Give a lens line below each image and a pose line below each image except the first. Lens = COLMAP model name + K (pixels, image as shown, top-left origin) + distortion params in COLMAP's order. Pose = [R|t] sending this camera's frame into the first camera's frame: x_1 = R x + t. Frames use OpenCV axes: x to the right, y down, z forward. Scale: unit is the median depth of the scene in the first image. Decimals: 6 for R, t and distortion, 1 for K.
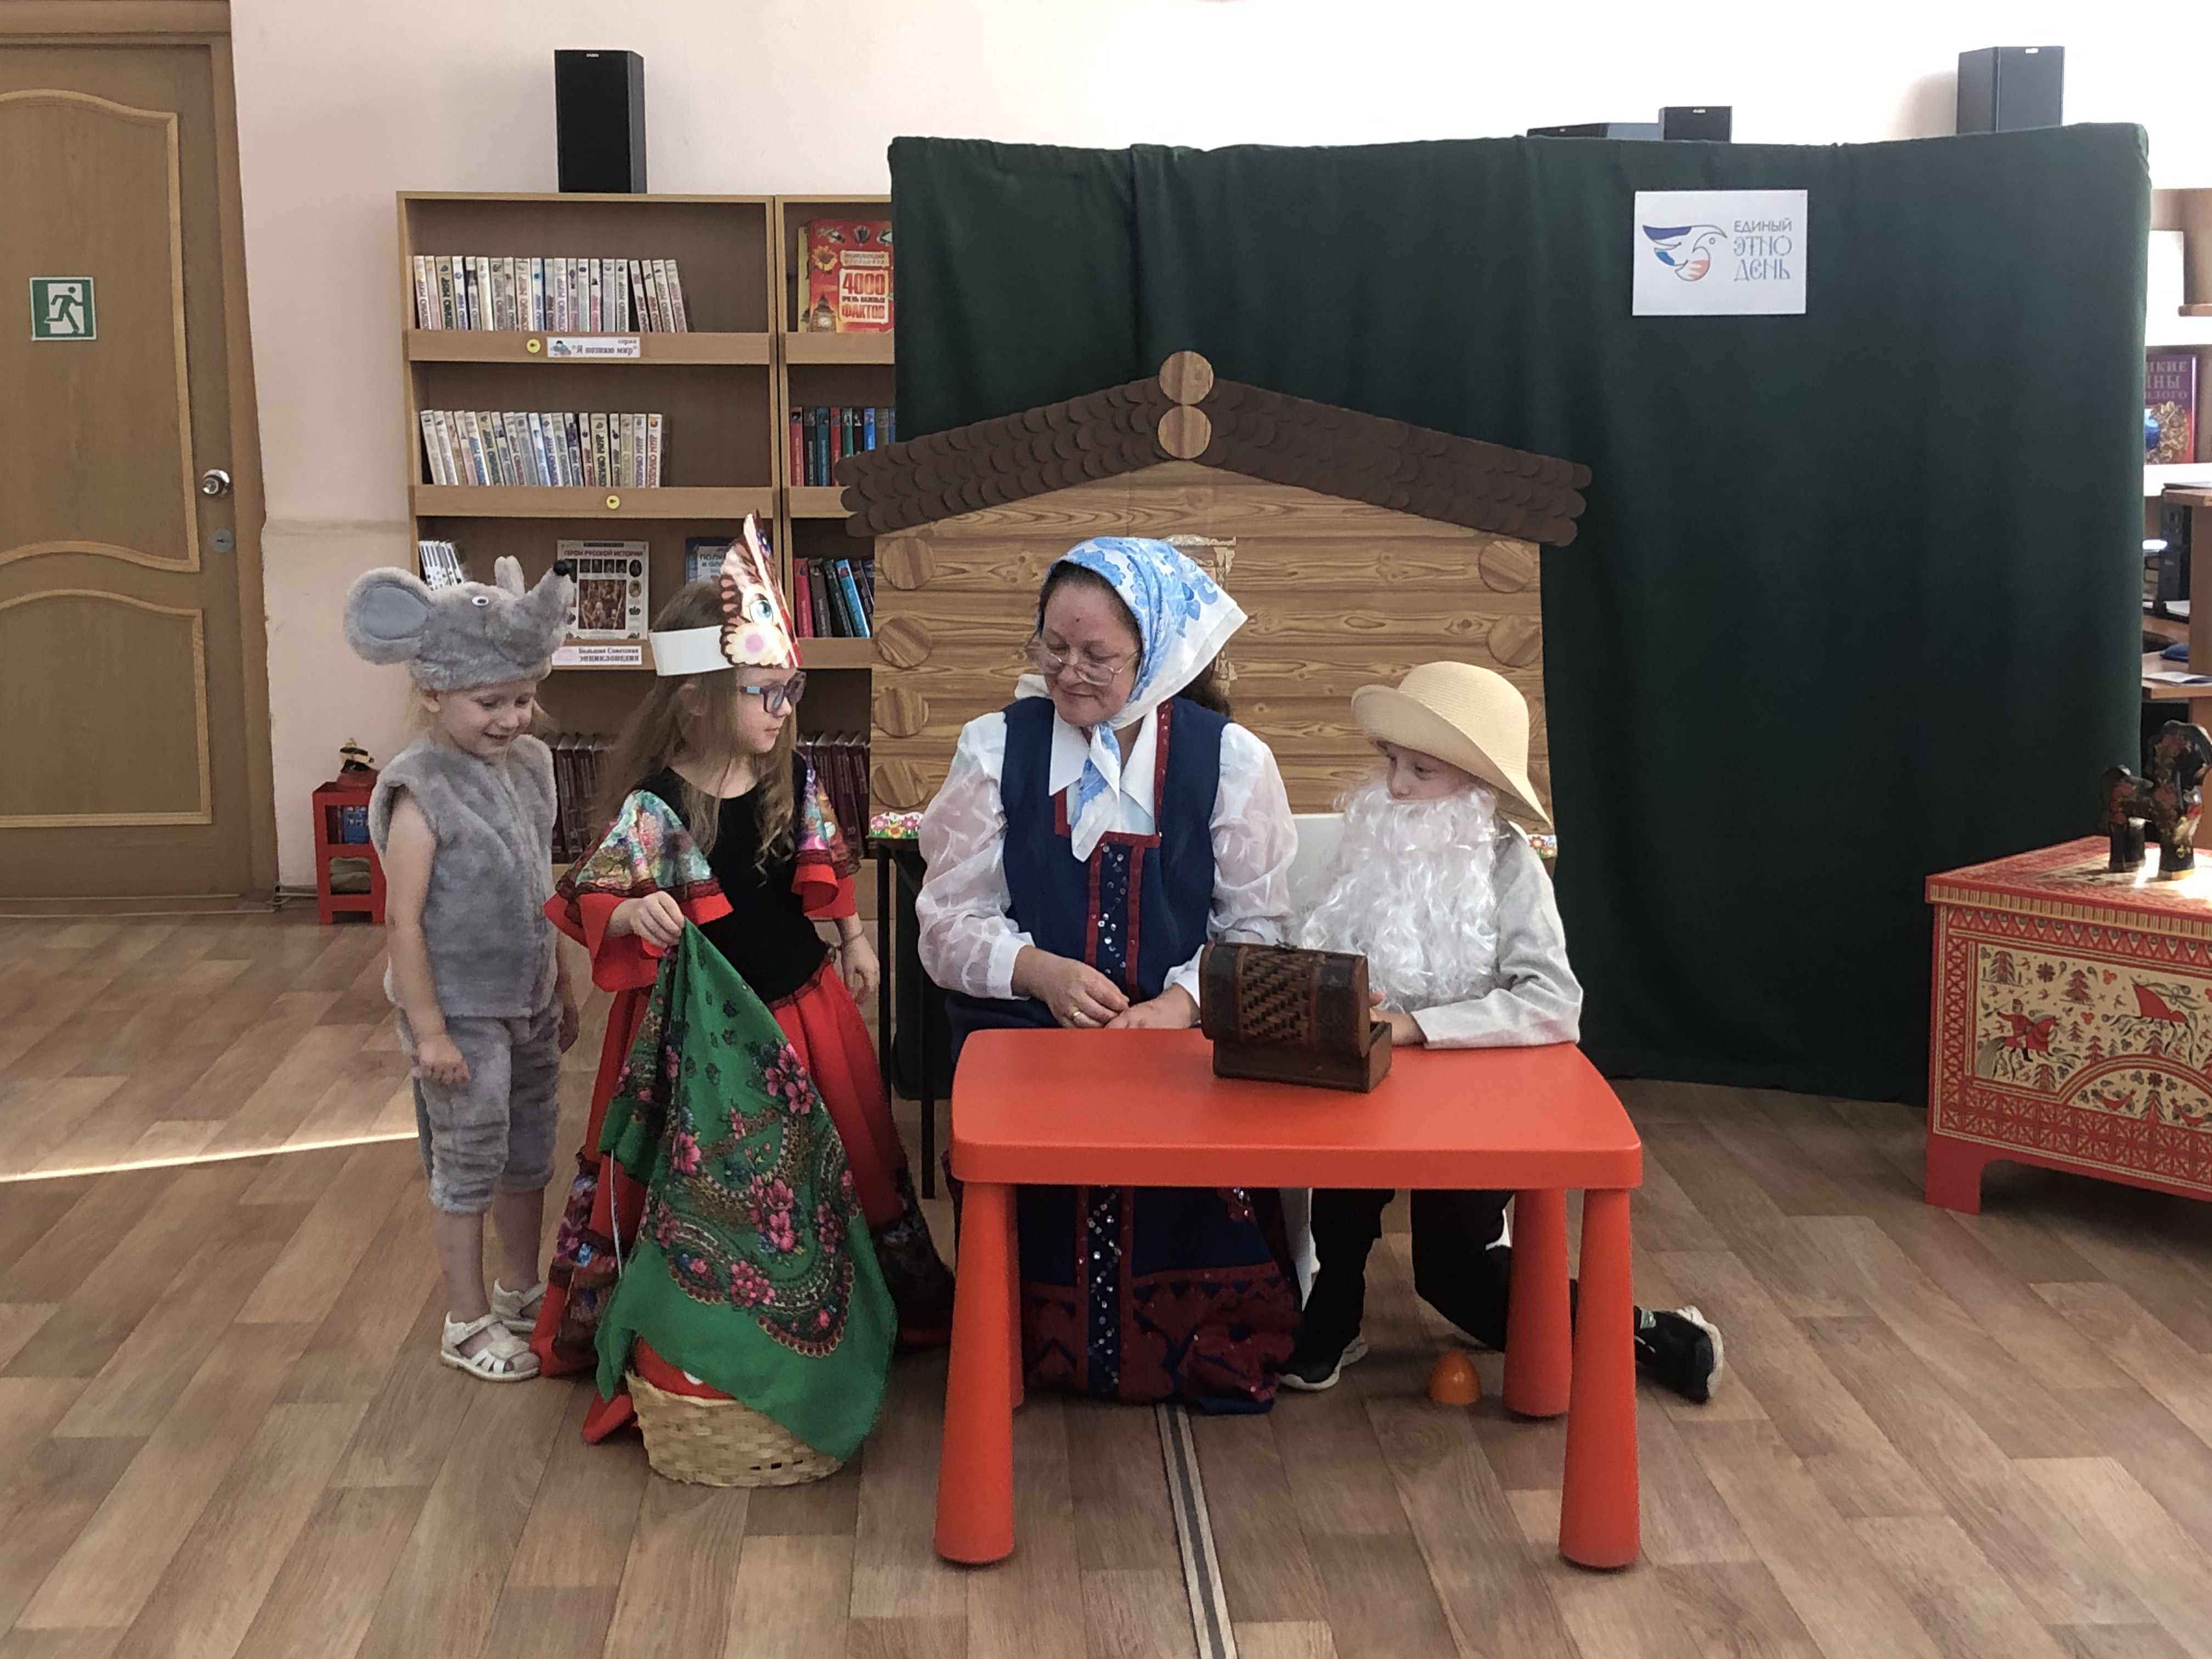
lens RADIAL K [[3045.6, 0, 1073.3], [0, 3045.6, 818.0], [0, 0, 1]] dist [0.171793, -0.641356]
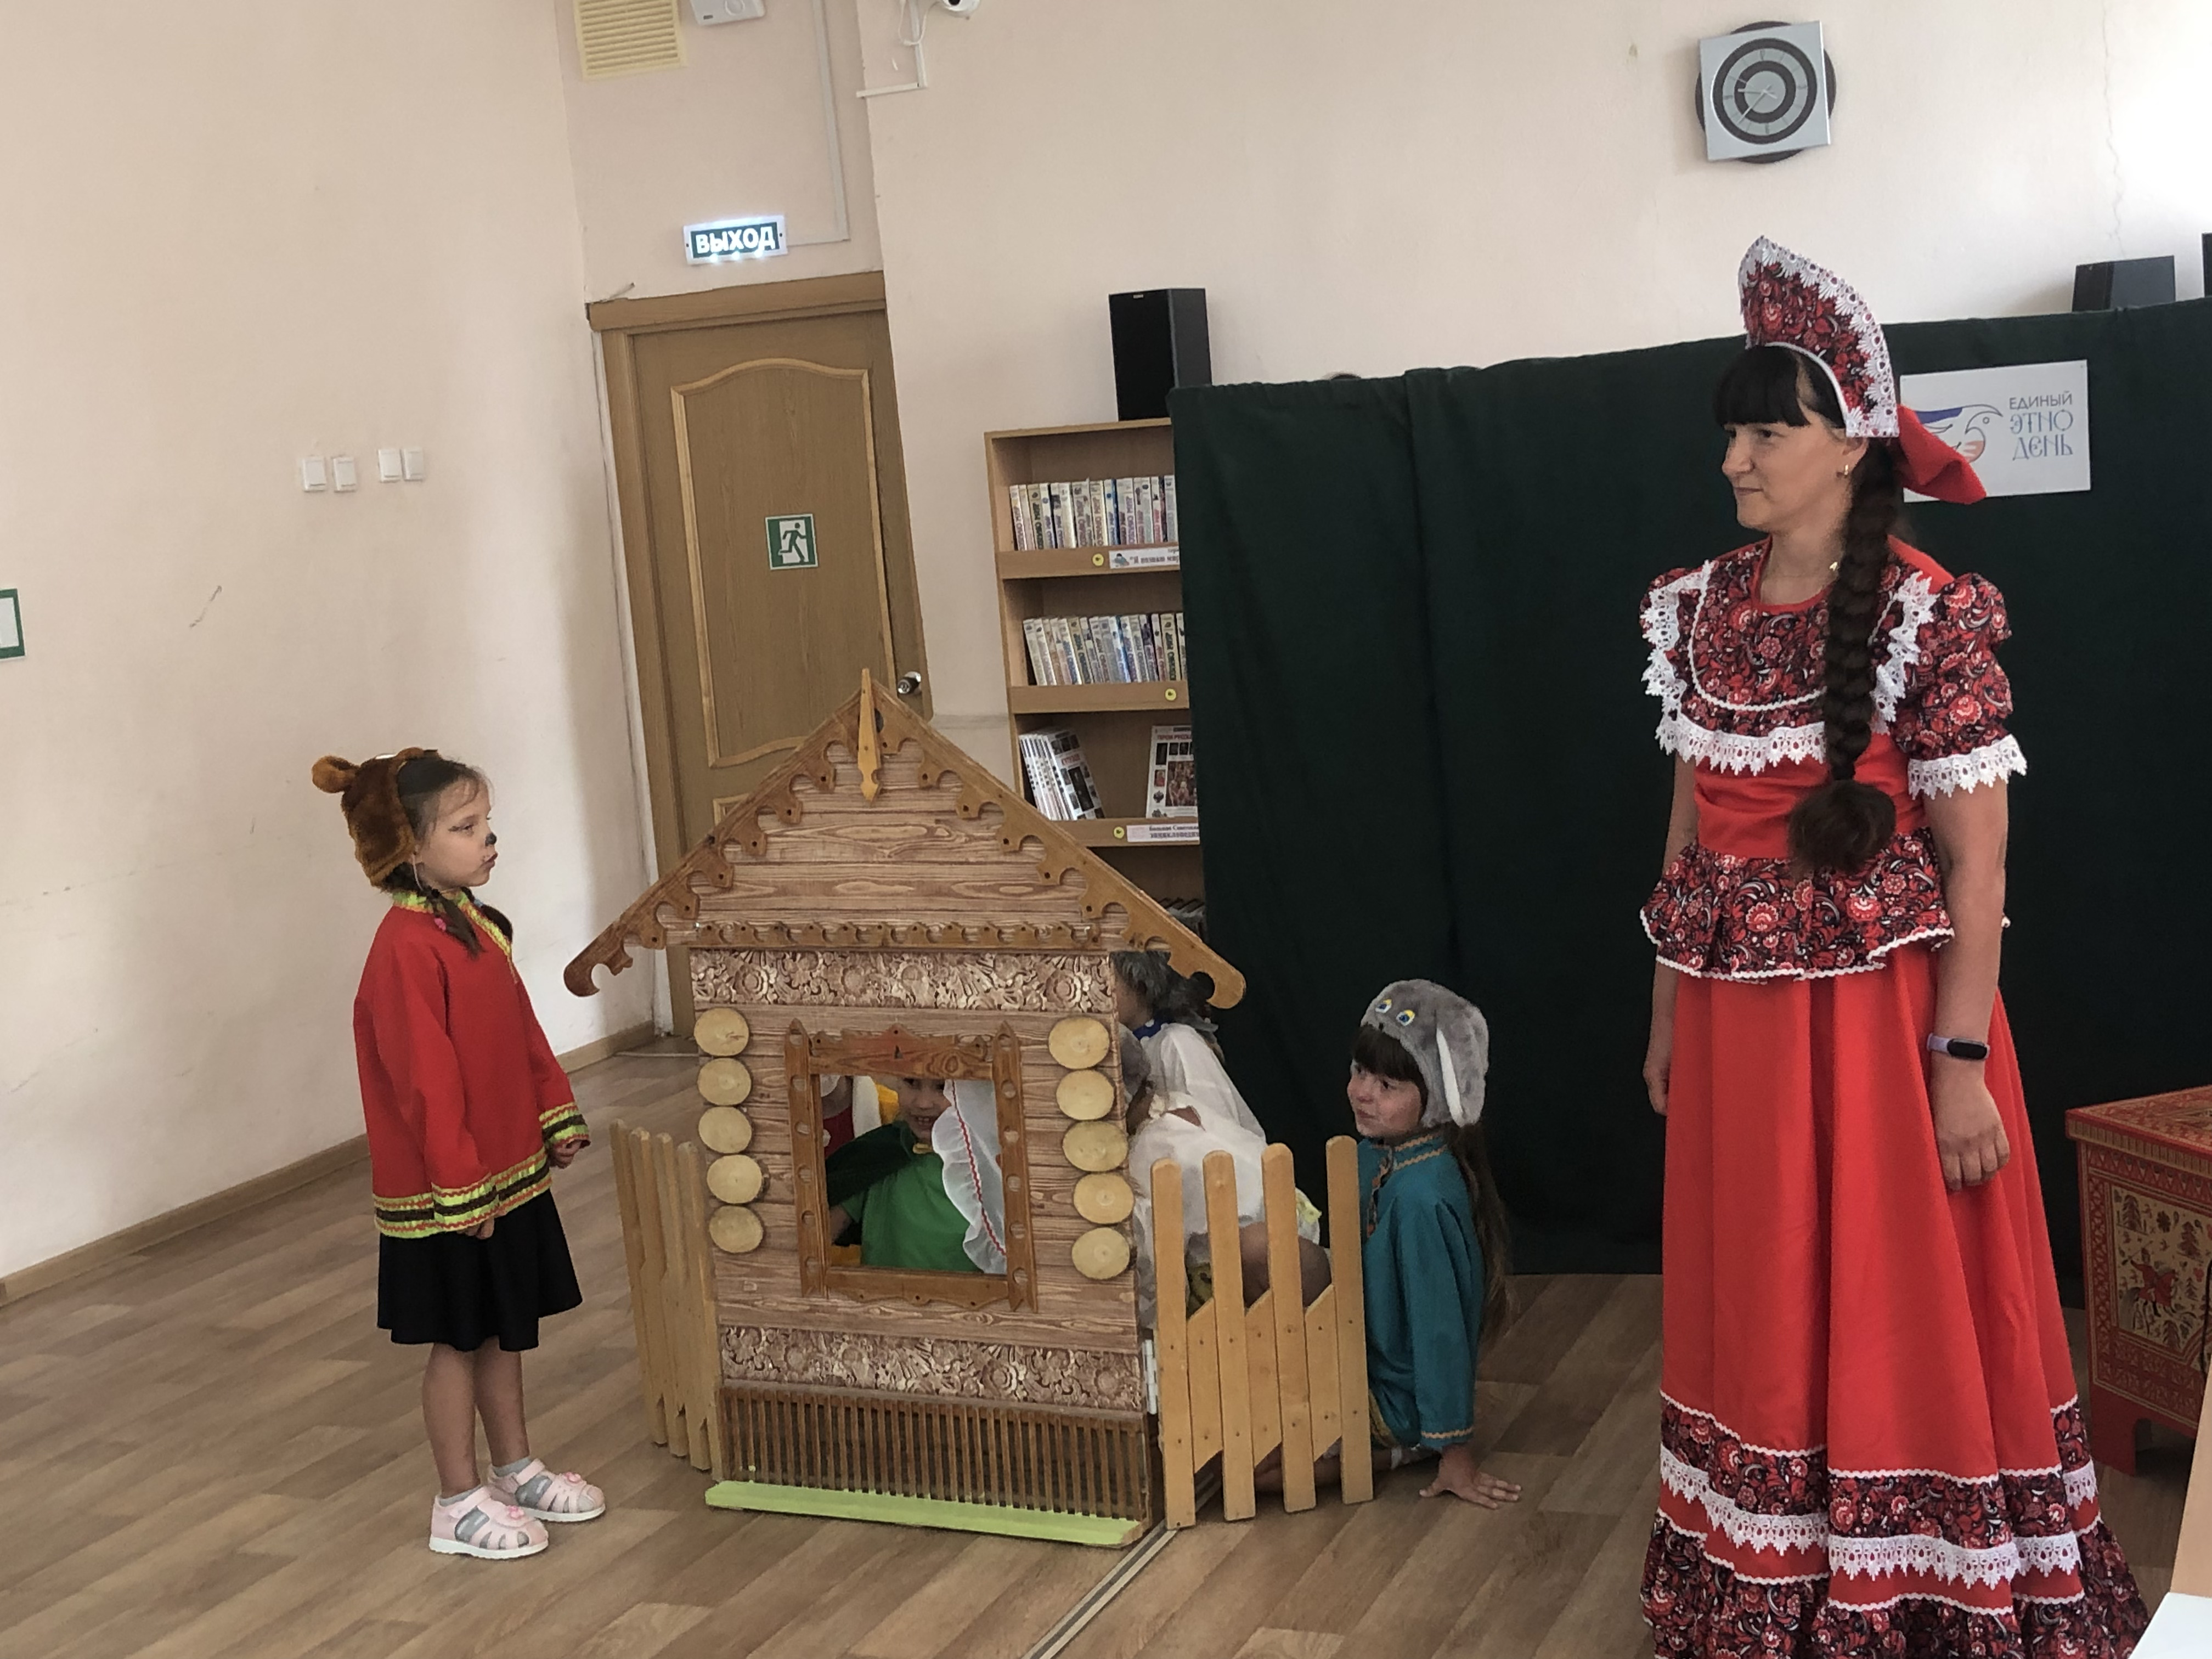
lens RADIAL K [[2911.6, 0, 1090.5], [0, 2911.6, 814.3], [0, 0, 1]] dist [0.244893, -0.969488]
pose [[0.900099, -0.016910, -0.435356, 0.404423], [0.008253, 0.999729, -0.021769, -0.053936], [0.435606, 0.016001, 0.899995, 0.060625]]
